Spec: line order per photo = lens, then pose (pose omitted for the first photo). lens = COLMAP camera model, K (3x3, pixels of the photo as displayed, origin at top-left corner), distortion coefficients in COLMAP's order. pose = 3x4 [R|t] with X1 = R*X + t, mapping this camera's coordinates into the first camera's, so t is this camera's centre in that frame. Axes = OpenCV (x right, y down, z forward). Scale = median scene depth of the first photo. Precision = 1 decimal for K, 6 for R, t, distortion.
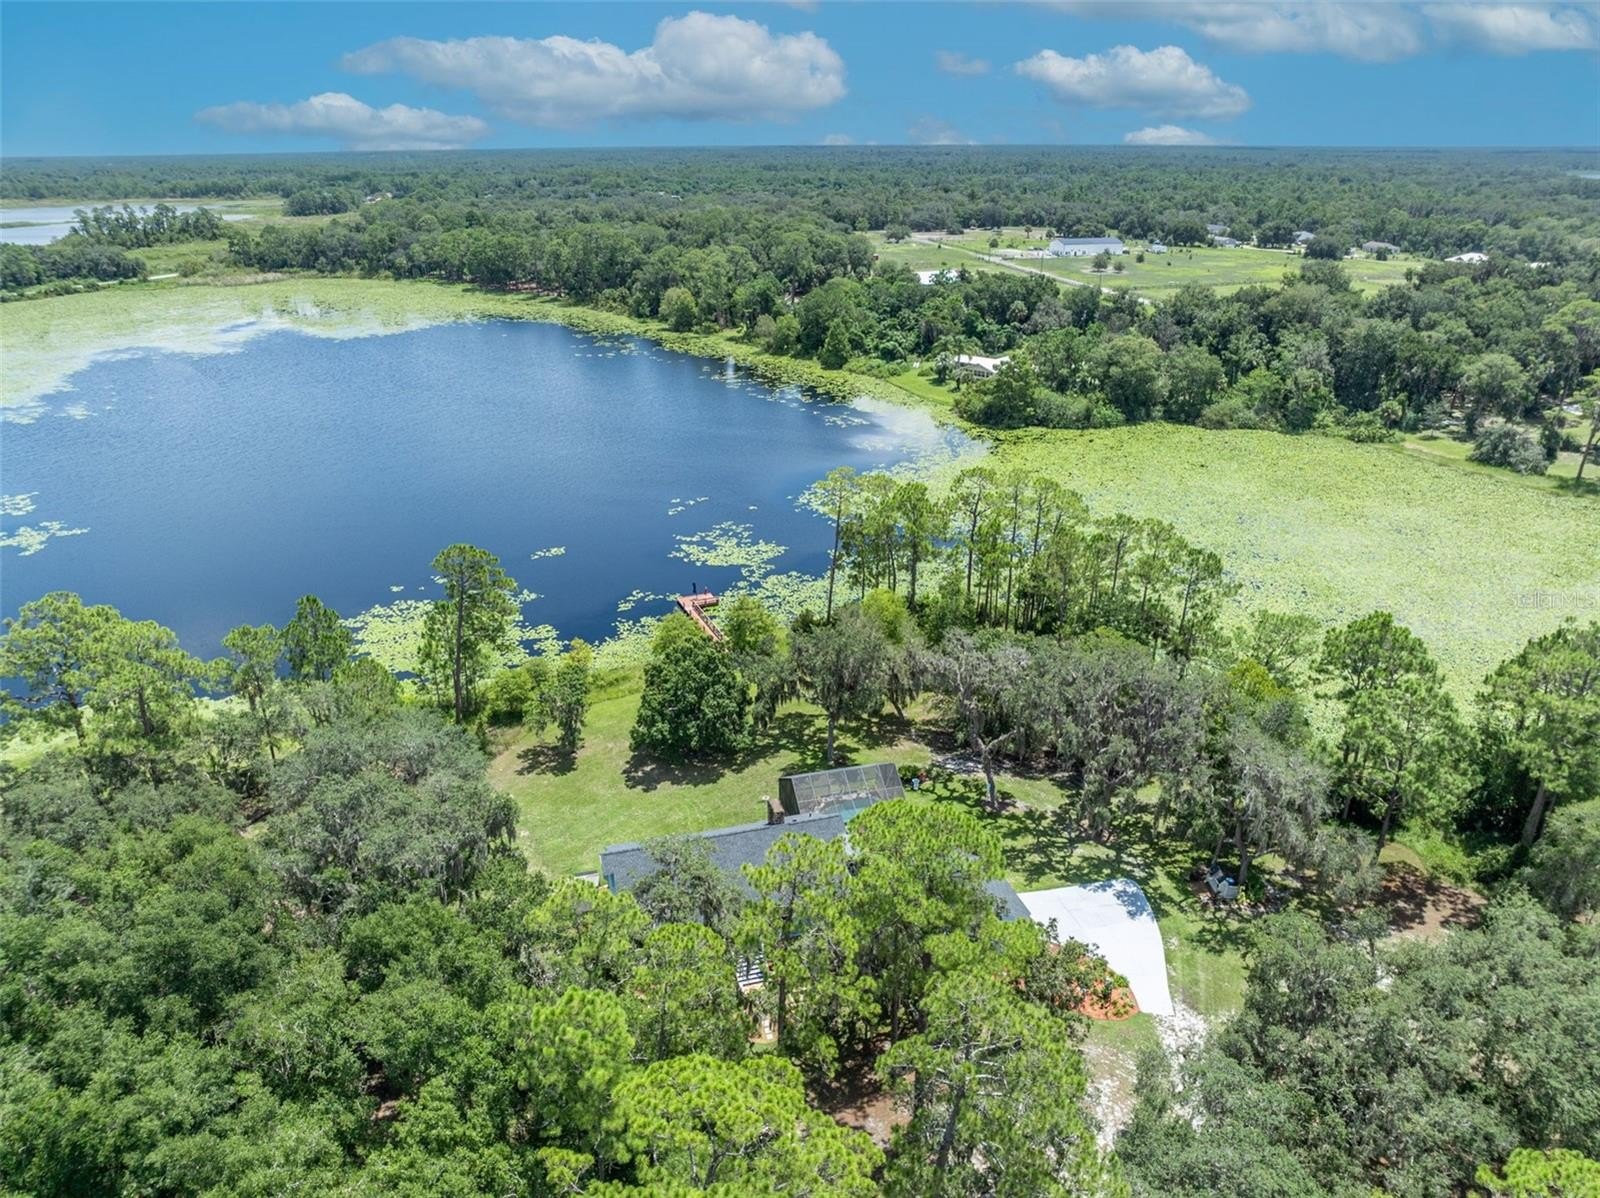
lens RADIAL K [[1121.9, 0, 801.2], [0, 1121.9, 601.2], [0, 0, 1]] dist [-0.041441, 0.012299]
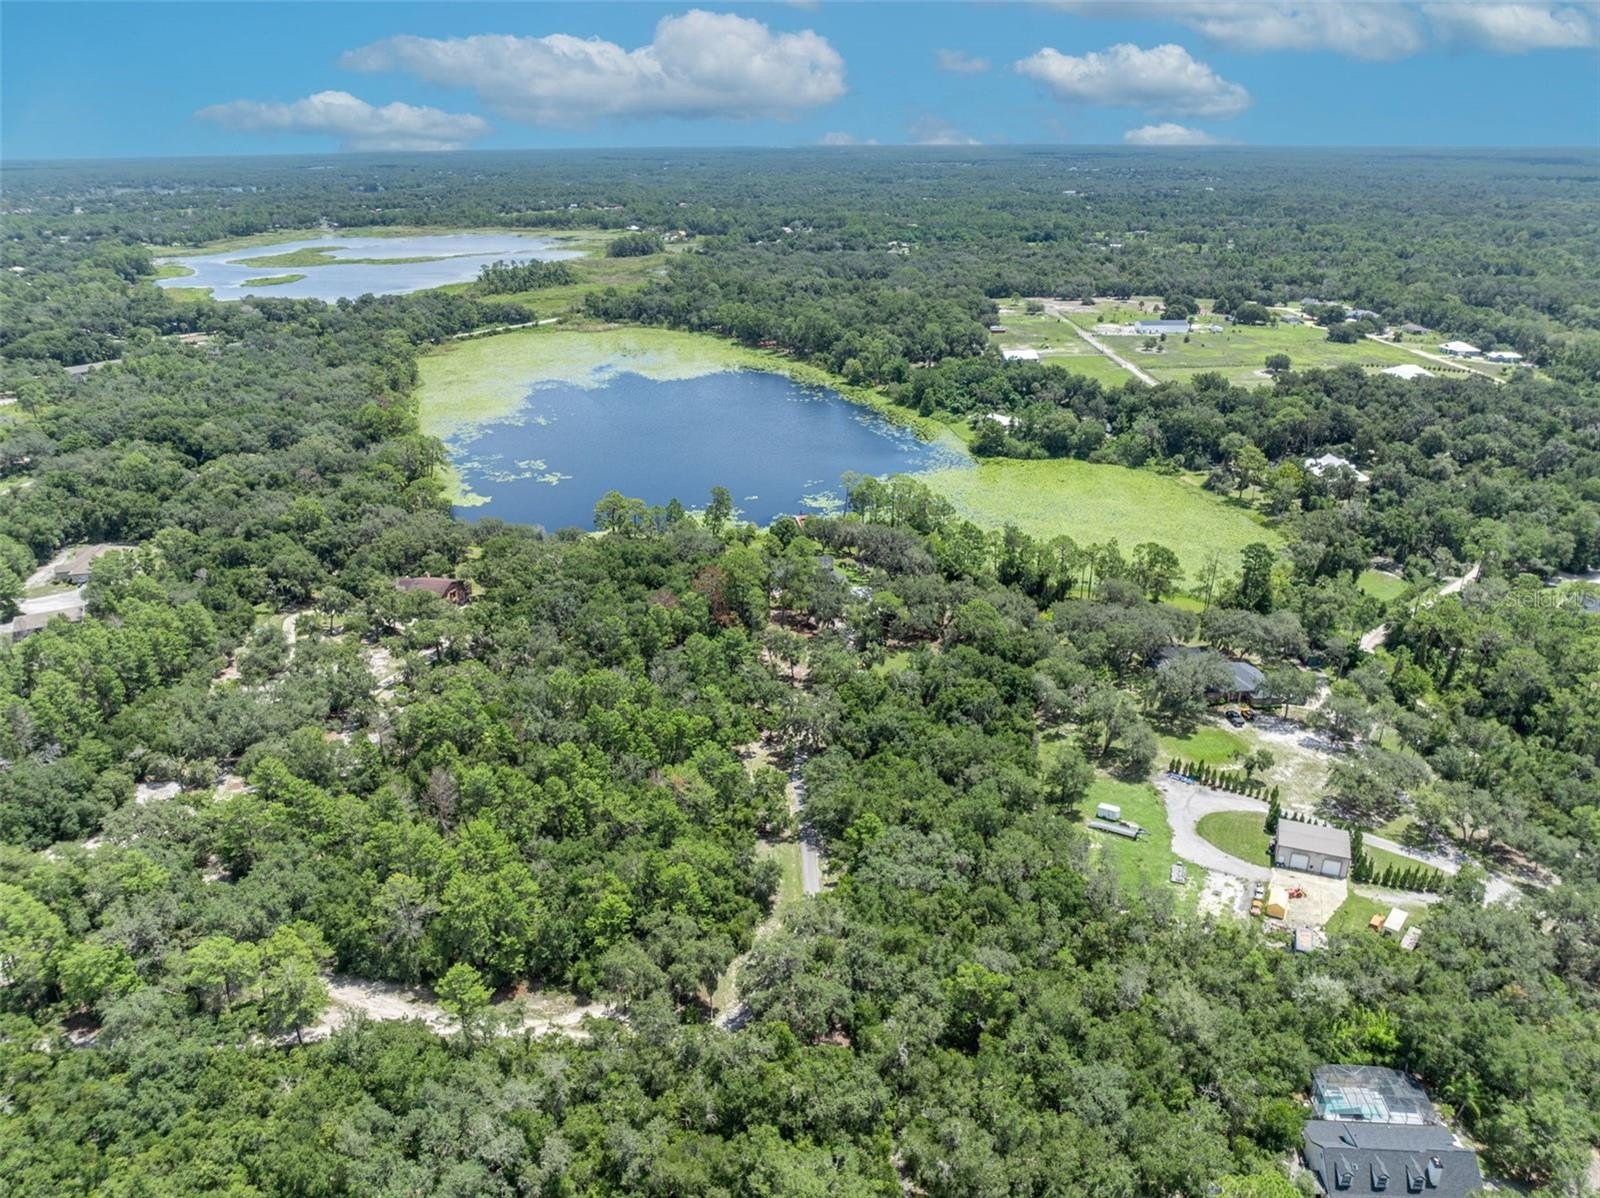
lens RADIAL K [[1121.9, 0, 800.8], [0, 1121.9, 593.5], [0, 0, 1]] dist [-0.041441, 0.012299]
pose [[0.973508, 0.084881, -0.212316, 0.409973], [-0.085444, 0.996321, 0.006537, 0.136789], [0.212090, 0.011778, 0.977179, -1.351287]]
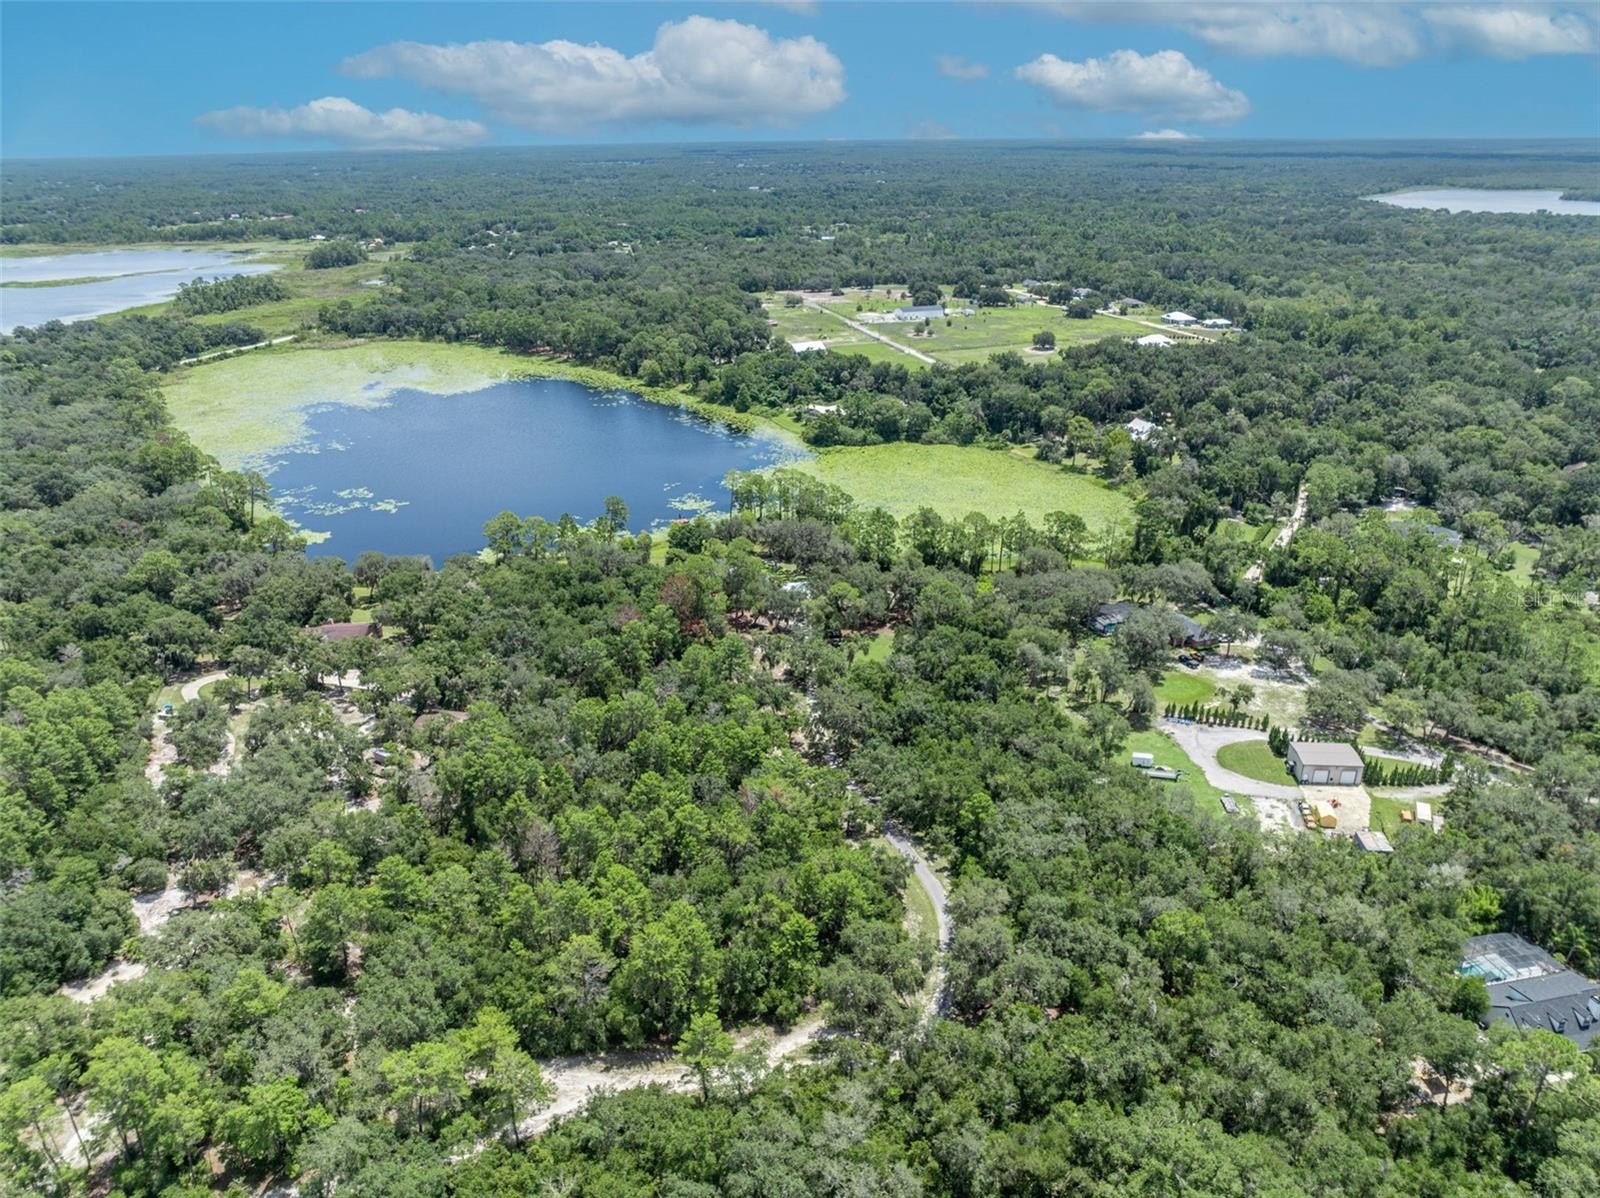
lens RADIAL K [[1121.9, 0, 799.8], [0, 1121.9, 593.0], [0, 0, 1]] dist [-0.041441, 0.012299]
pose [[0.998415, -0.026965, 0.049409, 0.042267], [0.027042, 0.999634, -0.000890, 0.148822], [-0.049367, 0.002225, 0.998778, -1.370361]]
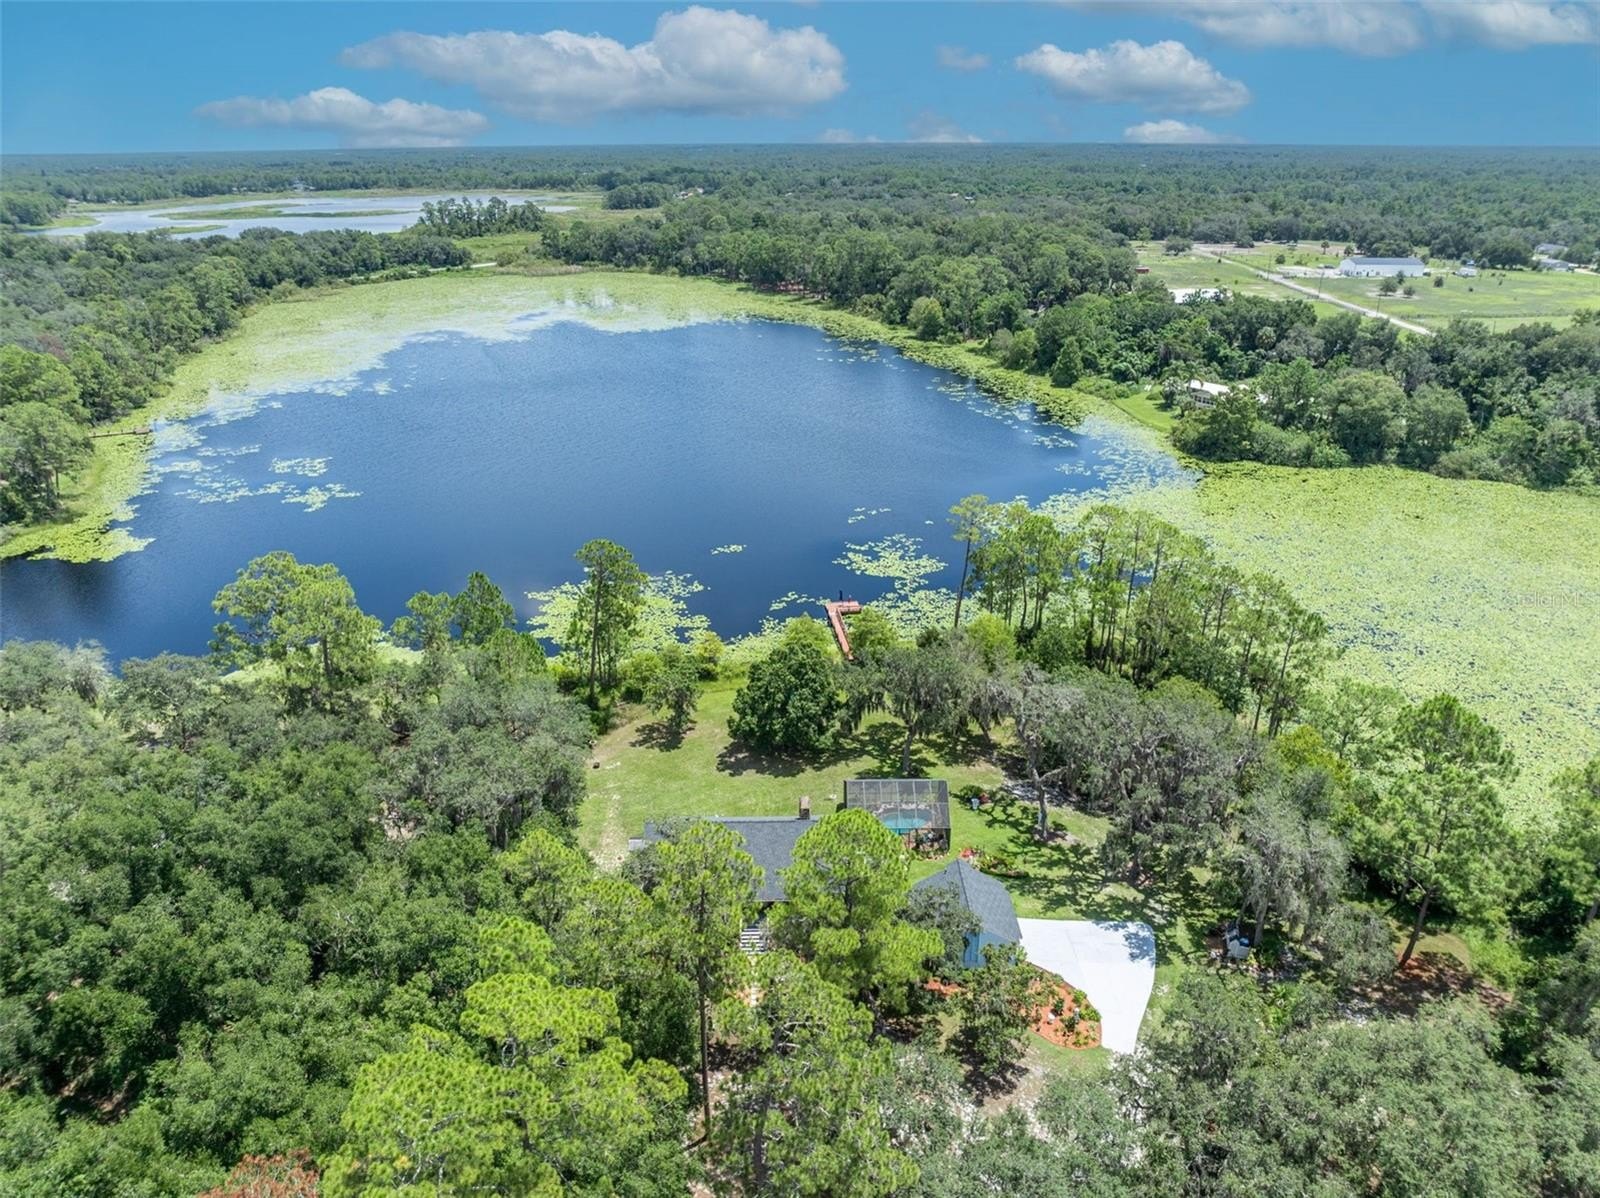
lens RADIAL K [[1121.9, 0, 801.0], [0, 1121.9, 599.8], [0, 0, 1]] dist [-0.041441, 0.012299]
pose [[0.965685, 0.100026, -0.239680, 0.104390], [-0.099466, 0.994936, 0.014466, -0.016008], [0.239913, 0.009871, 0.970744, -0.039482]]
